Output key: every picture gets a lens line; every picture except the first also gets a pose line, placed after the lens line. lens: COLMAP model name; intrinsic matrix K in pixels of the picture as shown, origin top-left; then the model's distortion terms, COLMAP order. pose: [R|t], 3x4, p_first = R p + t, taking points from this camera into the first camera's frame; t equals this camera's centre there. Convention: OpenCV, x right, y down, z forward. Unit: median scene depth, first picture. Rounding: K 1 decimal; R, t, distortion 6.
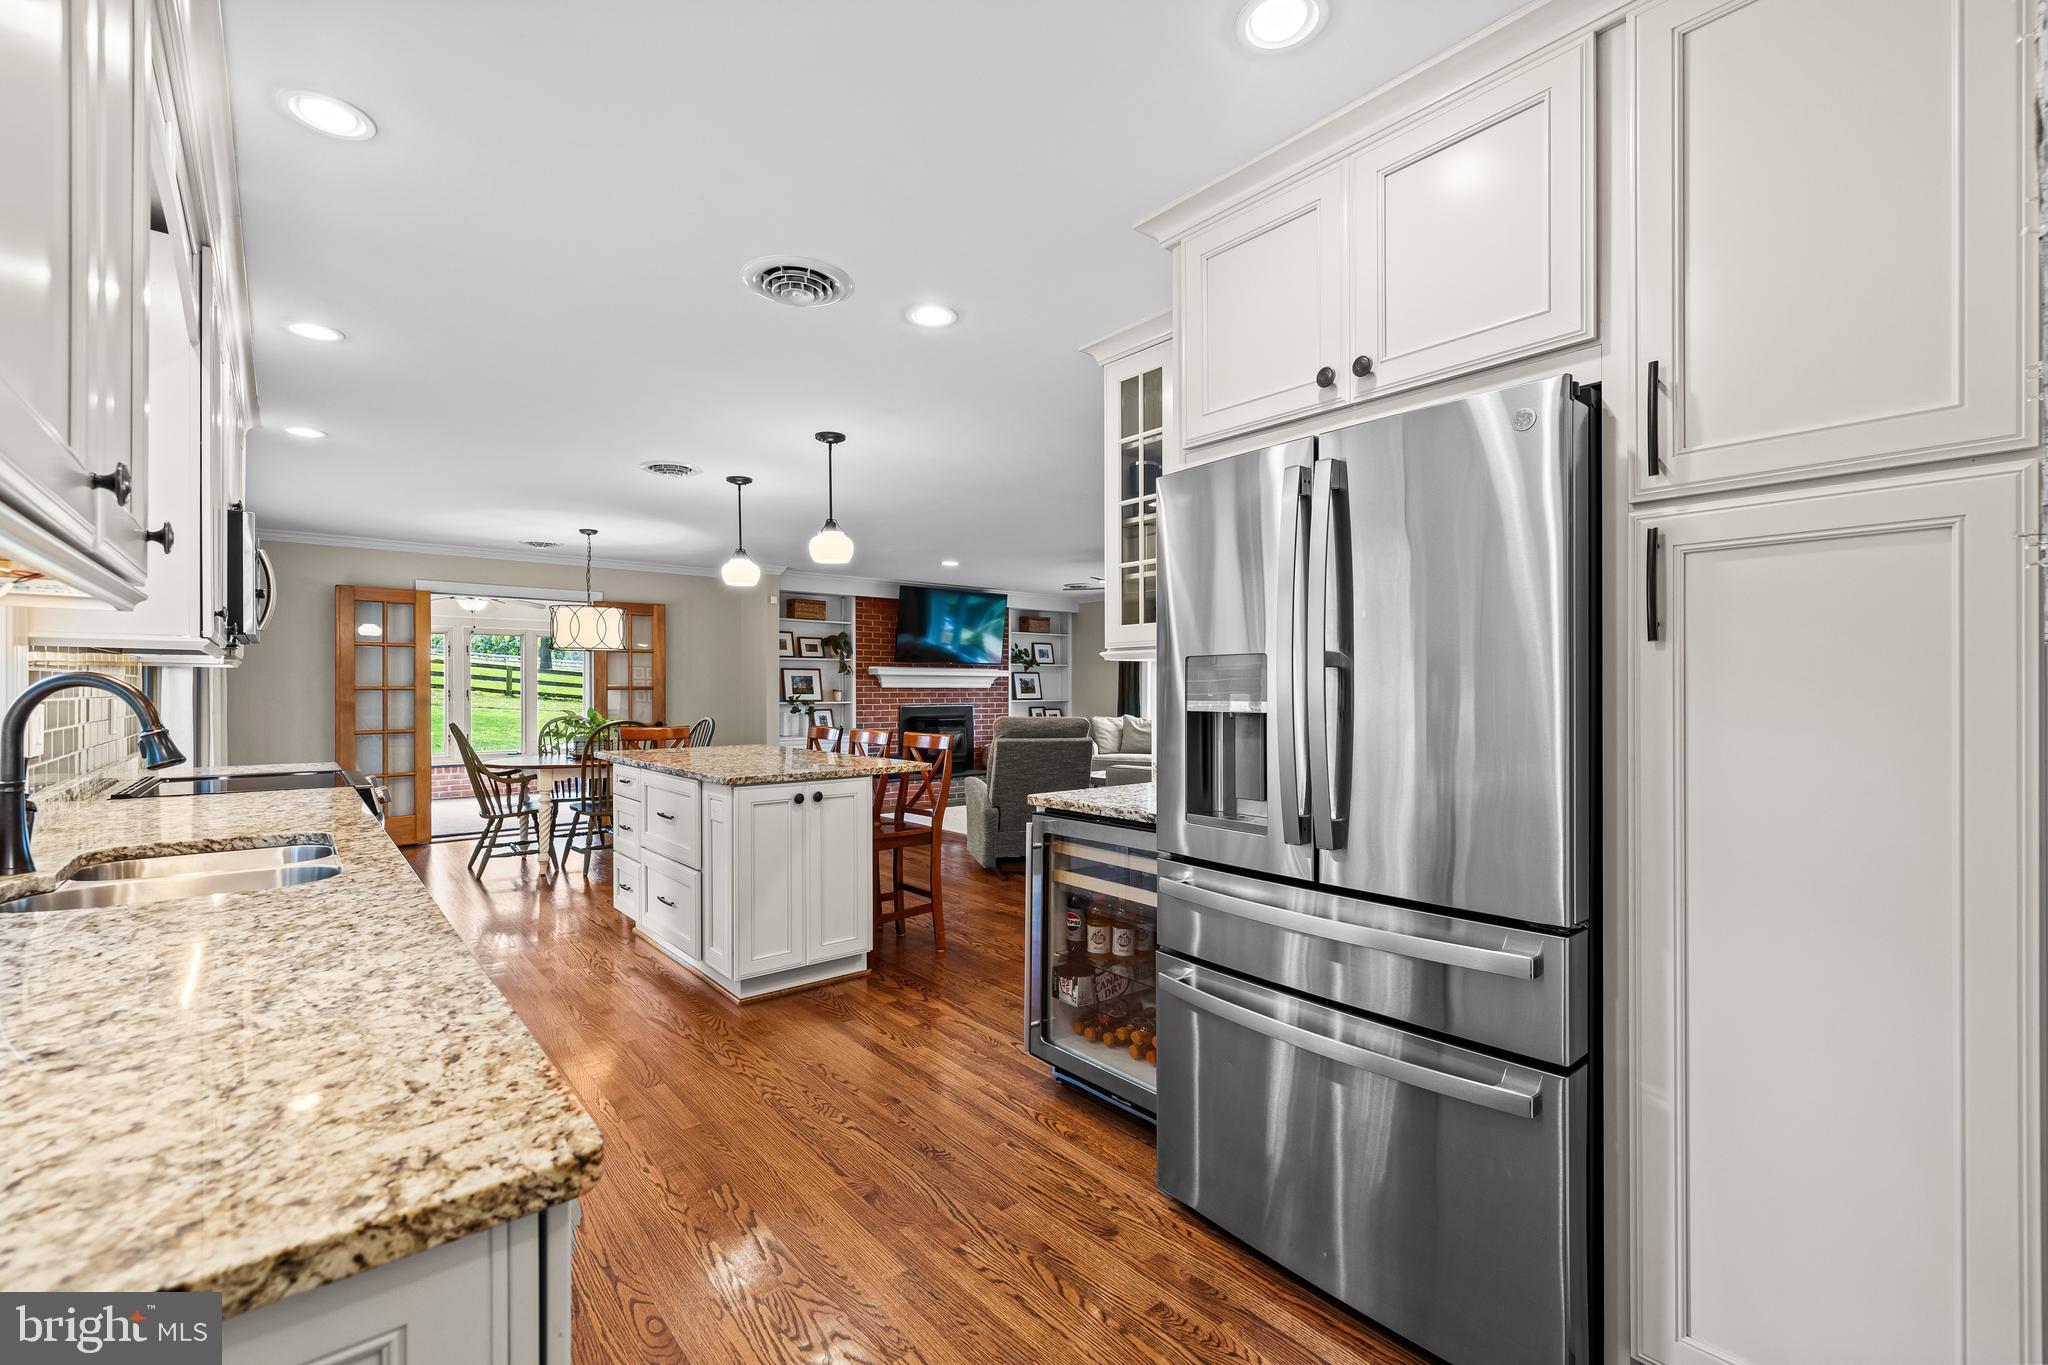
lens RADIAL K [[861.4, 0, 992.6], [0, 861.4, 684.9], [0, 0, 1]] dist [0.001386, 0.000855]
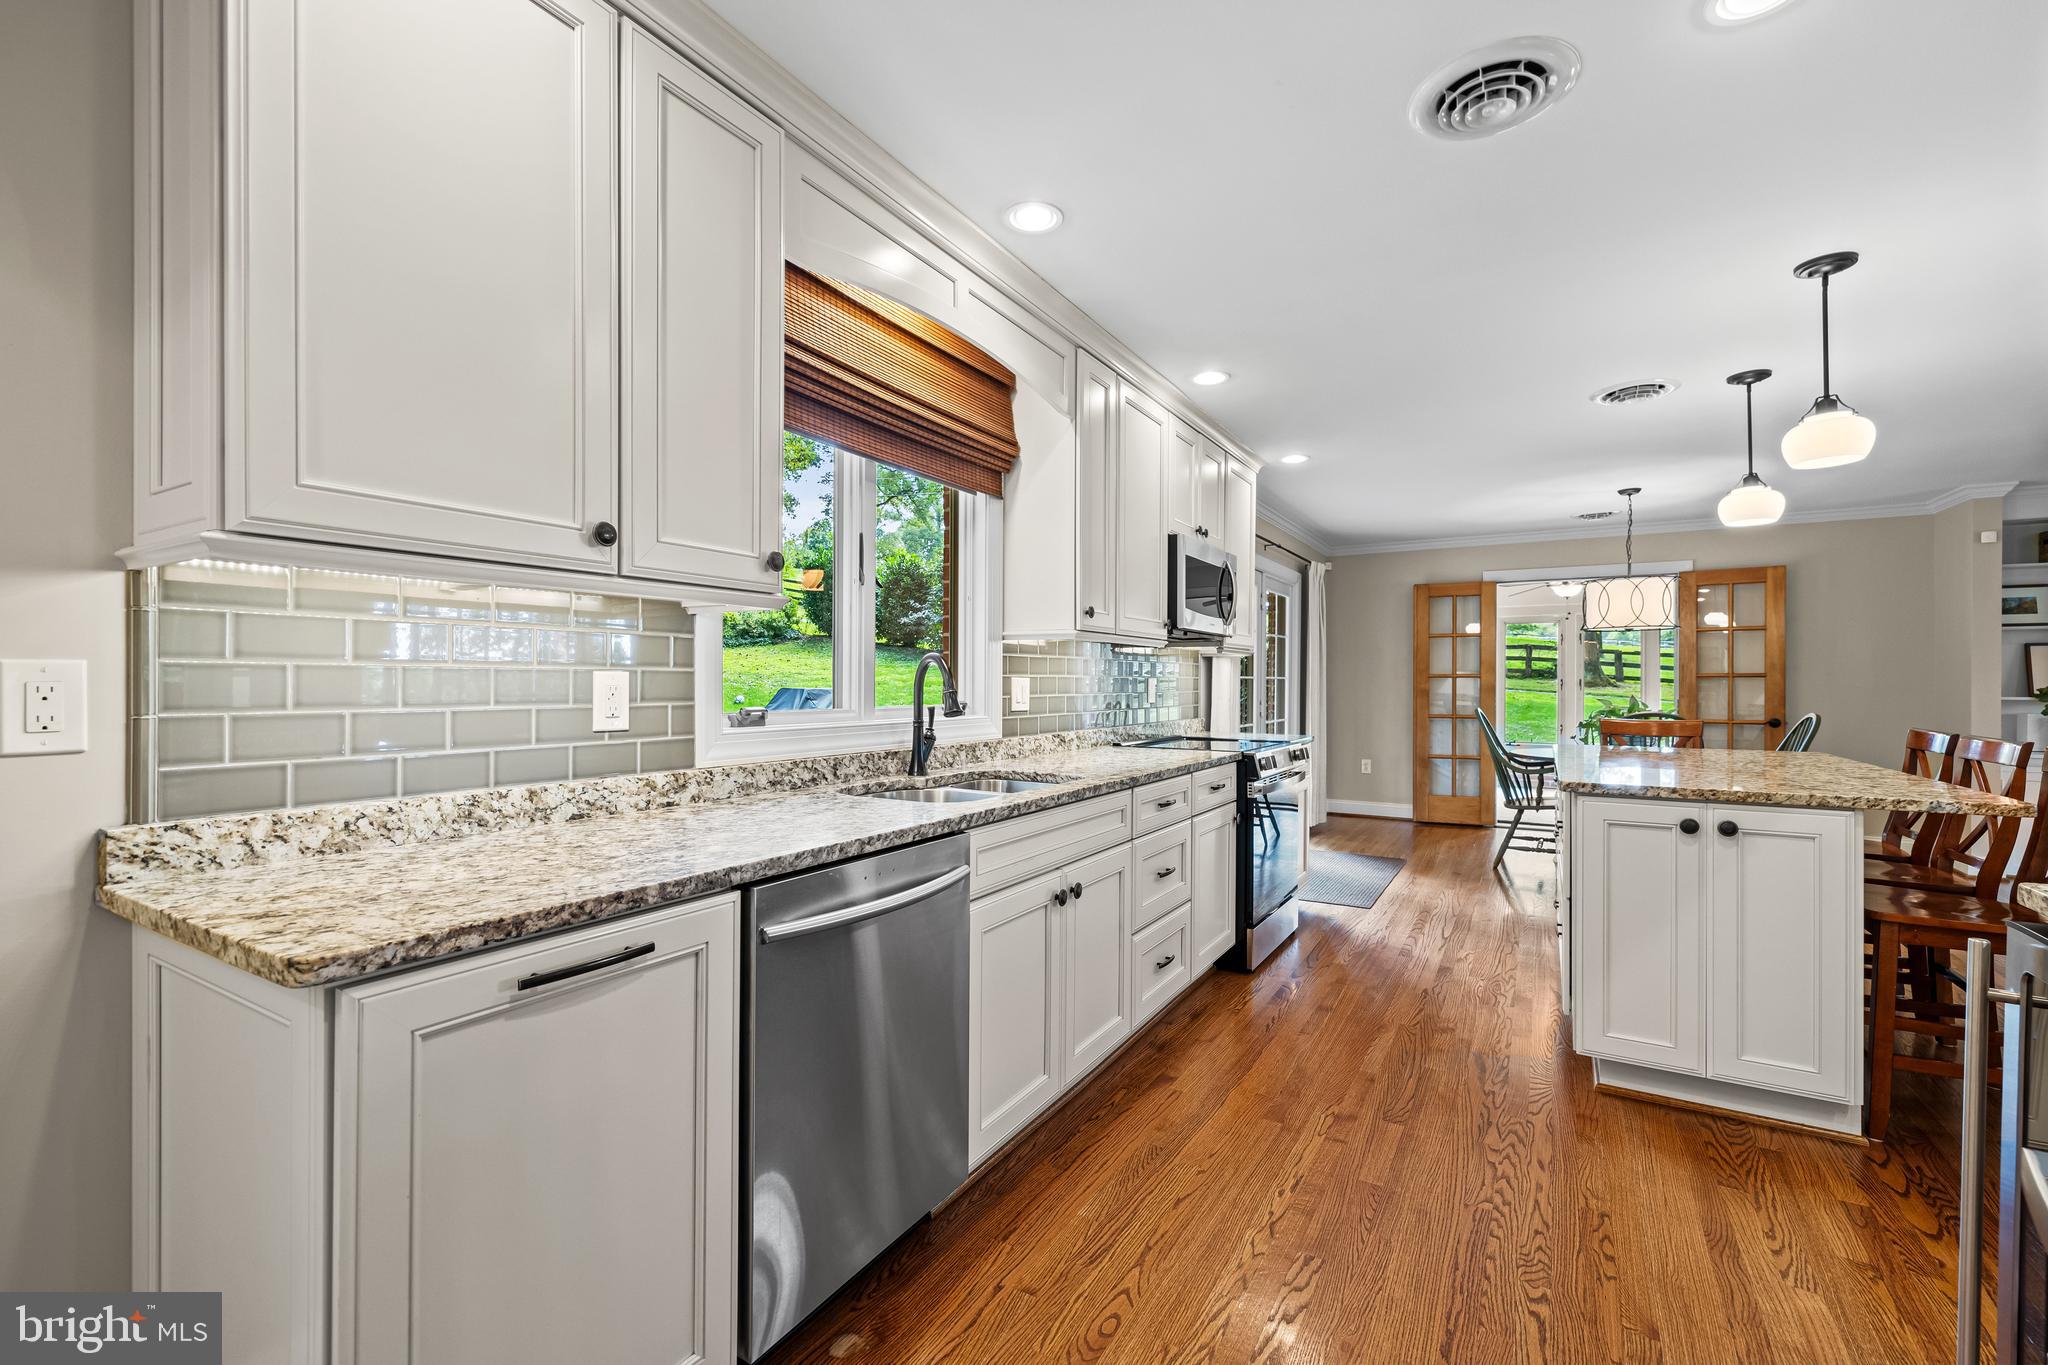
lens RADIAL K [[861.4, 0, 1052.0], [0, 861.4, 678.2], [0, 0, 1]] dist [0.001386, 0.000855]
pose [[0.363382, -0.001573, -0.931639, 0.083734], [0.001081, 0.999999, -0.001267, 0.005875], [0.931640, -0.000547, 0.363383, 0.106650]]
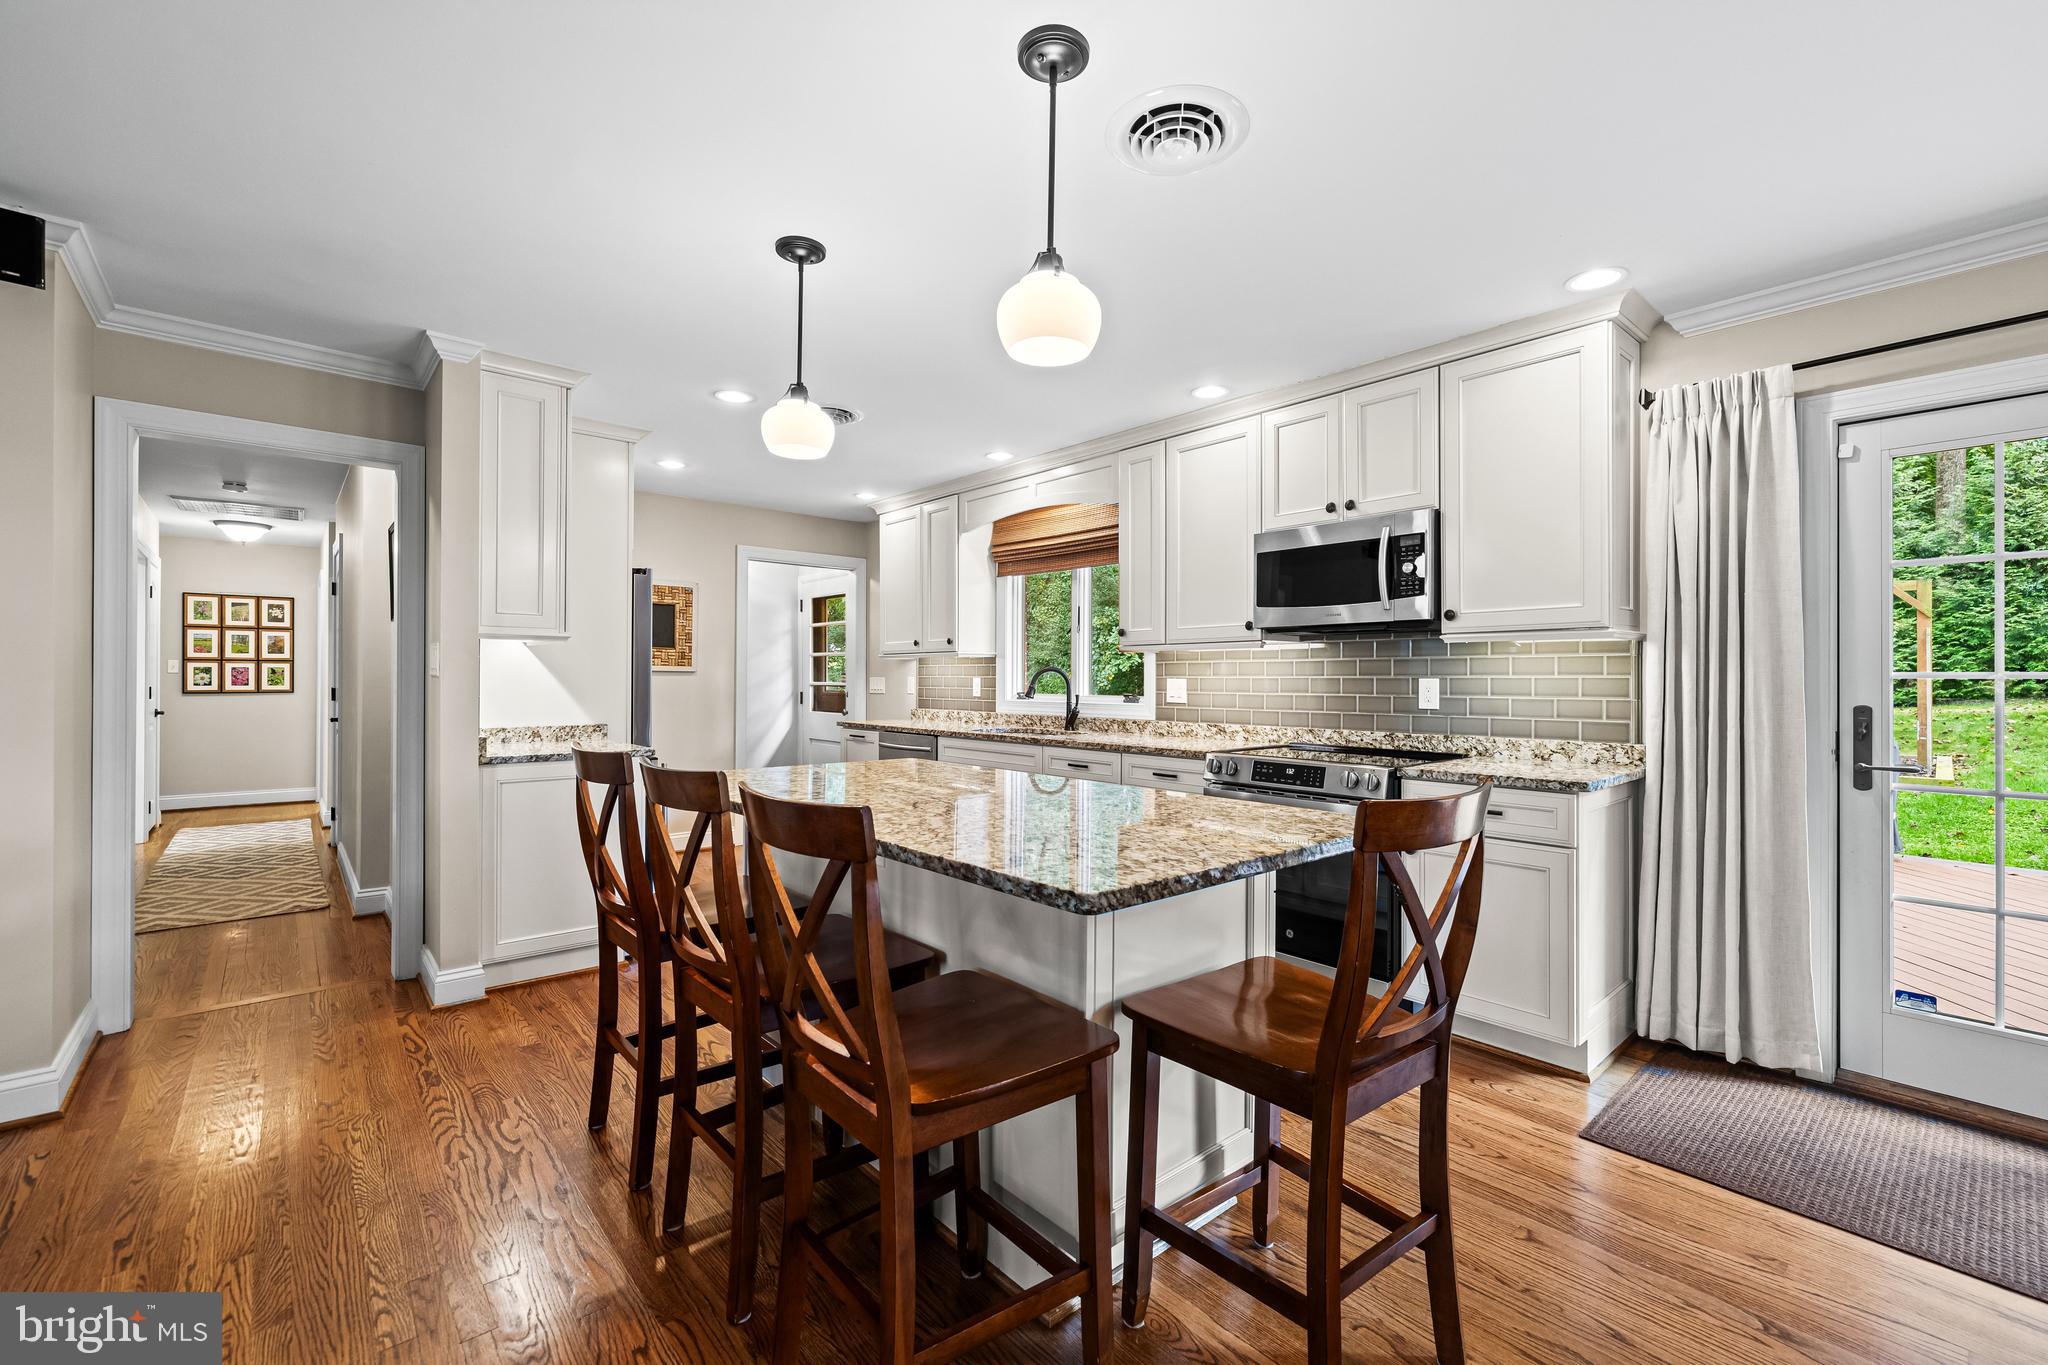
lens RADIAL K [[861.4, 0, 1014.0], [0, 861.4, 680.7], [0, 0, 1]] dist [0.001386, 0.000855]
pose [[-0.999258, -0.005412, -0.038131, -0.139166], [-0.005170, 0.999966, -0.006437, 0.009773], [0.038164, -0.006235, -0.999252, 0.702521]]
